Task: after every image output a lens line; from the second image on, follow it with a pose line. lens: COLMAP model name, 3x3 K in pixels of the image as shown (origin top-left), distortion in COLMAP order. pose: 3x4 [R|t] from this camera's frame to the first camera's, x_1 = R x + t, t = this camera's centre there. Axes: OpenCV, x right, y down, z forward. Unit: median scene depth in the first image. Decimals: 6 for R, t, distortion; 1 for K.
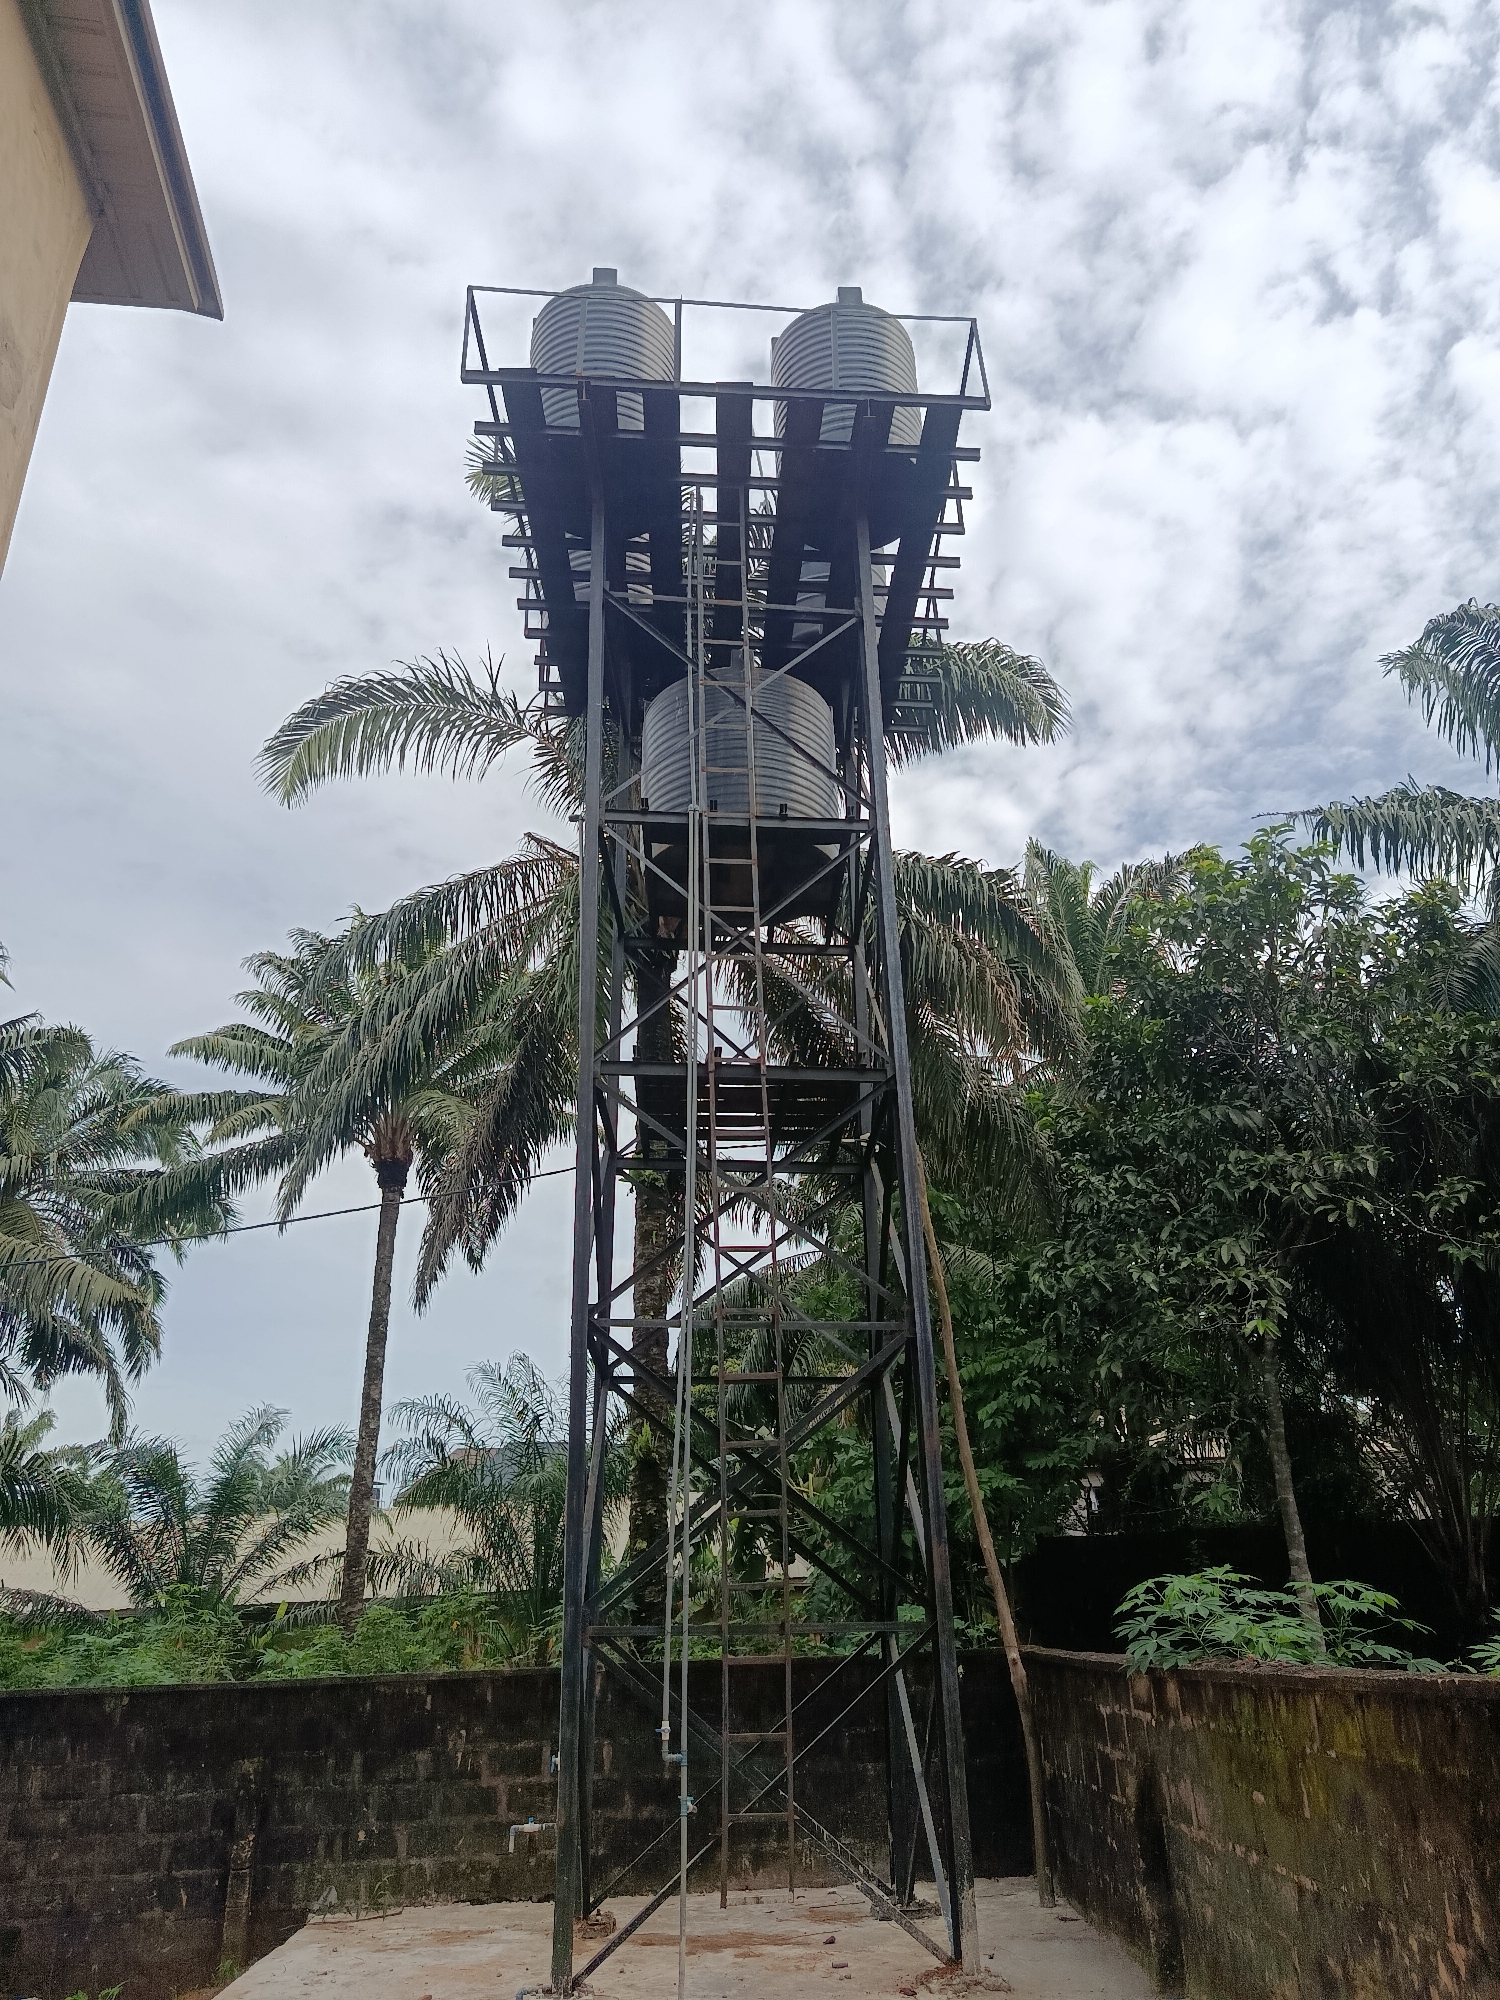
lens RADIAL K [[1390.2, 0, 754.8], [0, 1390.2, 1001.1], [0, 0, 1]] dist [0.020408, -0.020407]
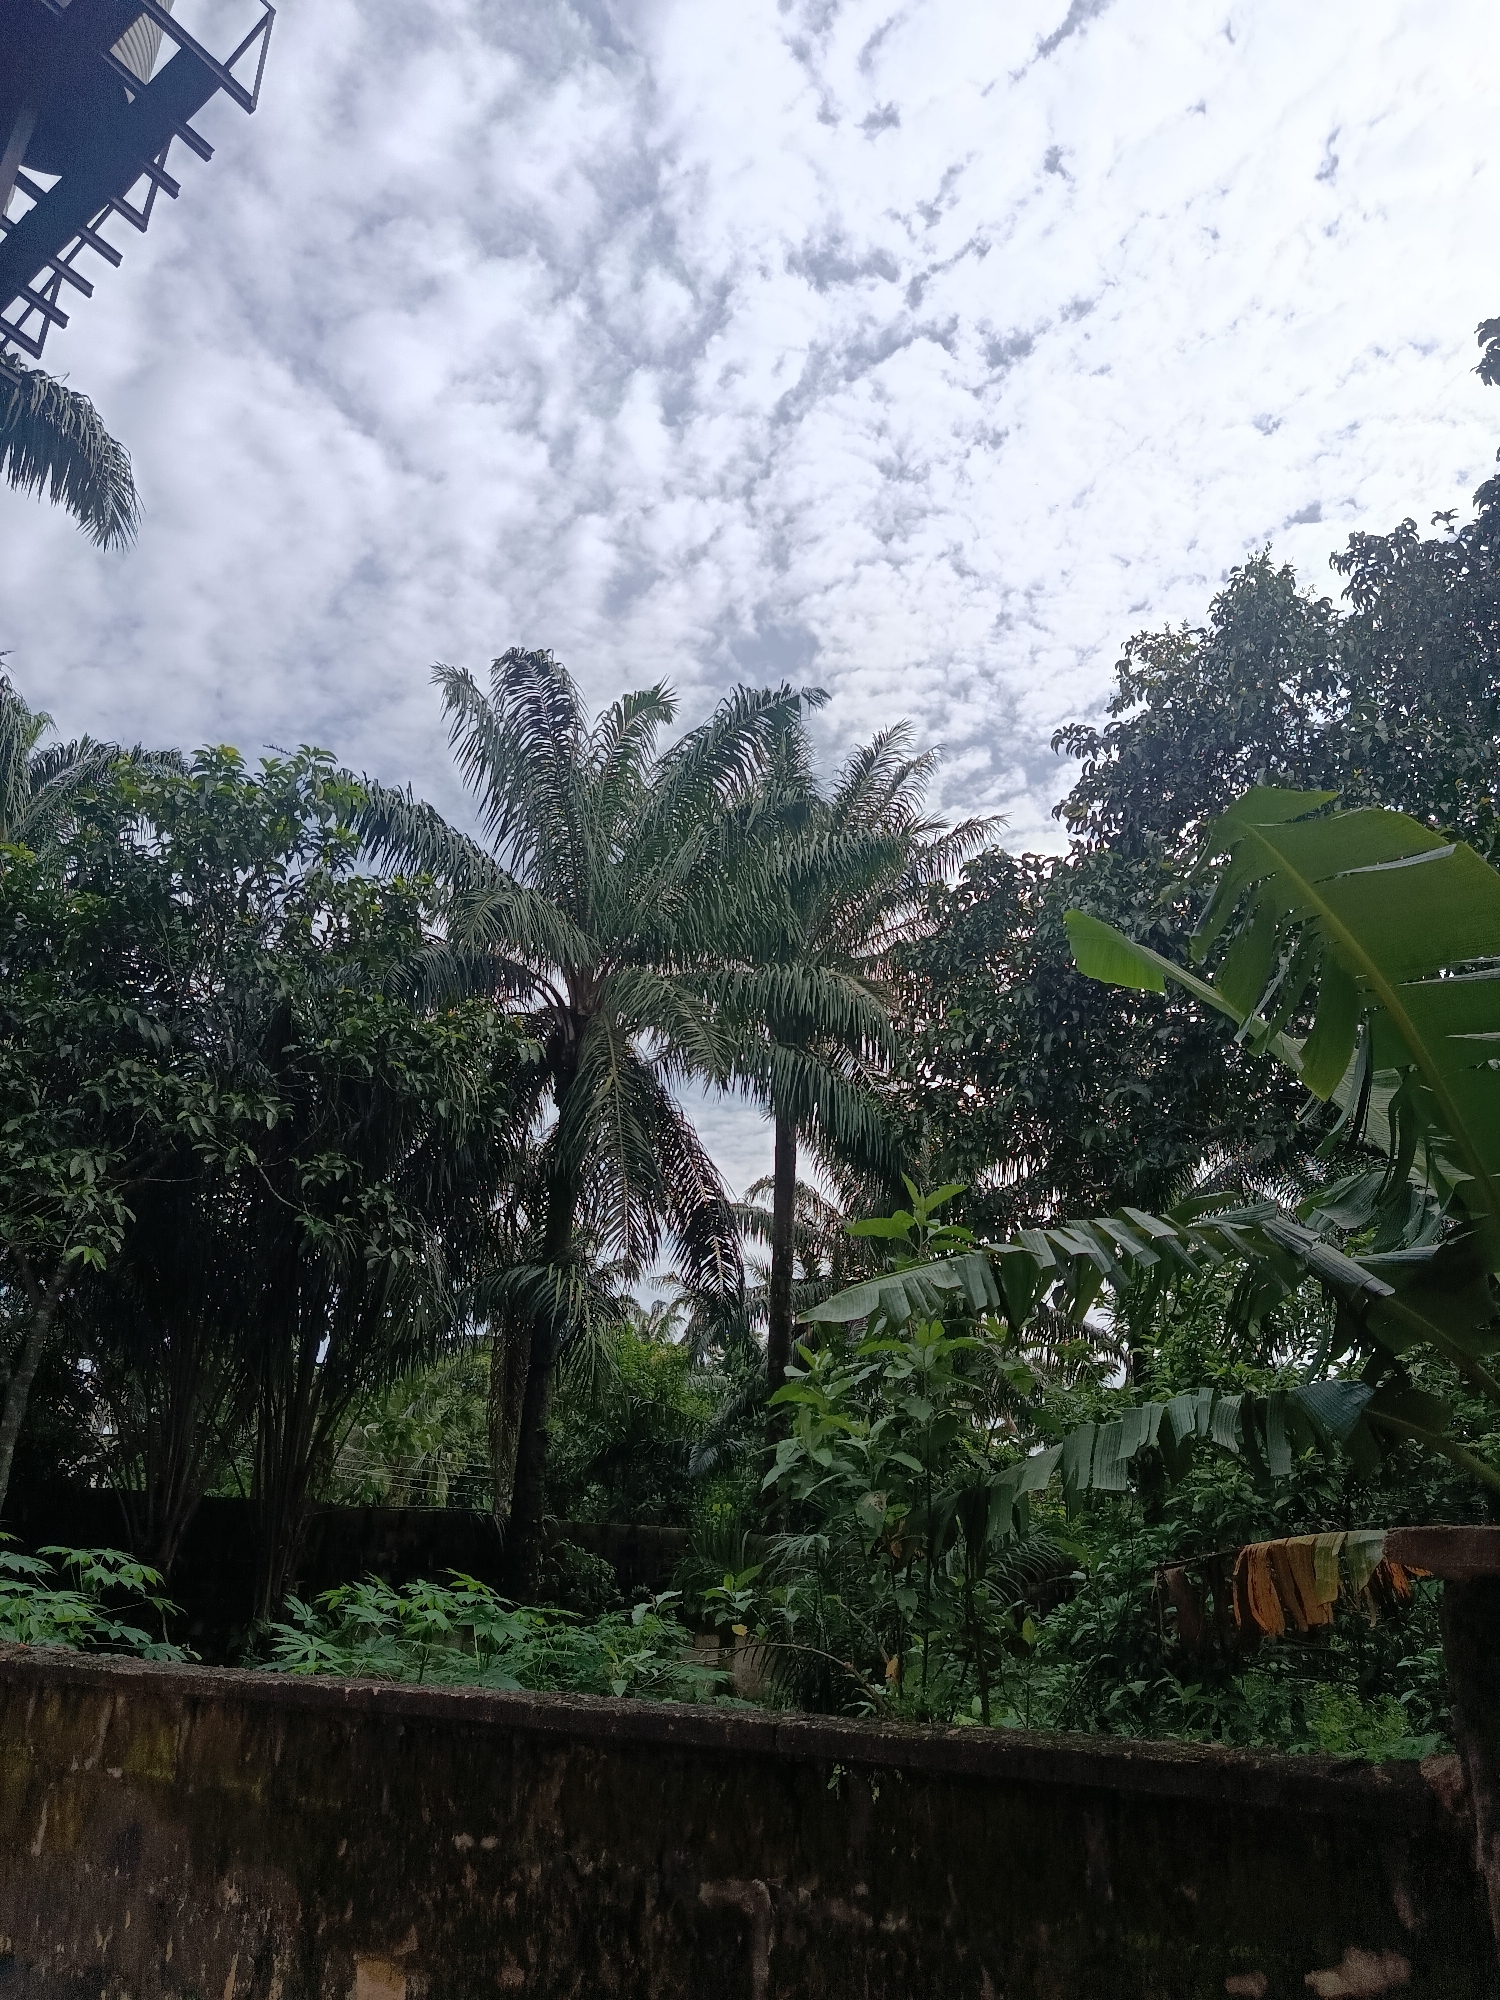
lens RADIAL K [[1390.2, 0, 755.6], [0, 1390.2, 996.1], [0, 0, 1]] dist [0.020408, -0.020407]
pose [[0.644740, 0.350725, 0.679192, -0.012890], [-0.359895, 0.923164, -0.135070, 0.050162], [-0.674378, -0.157353, 0.721425, 0.113075]]
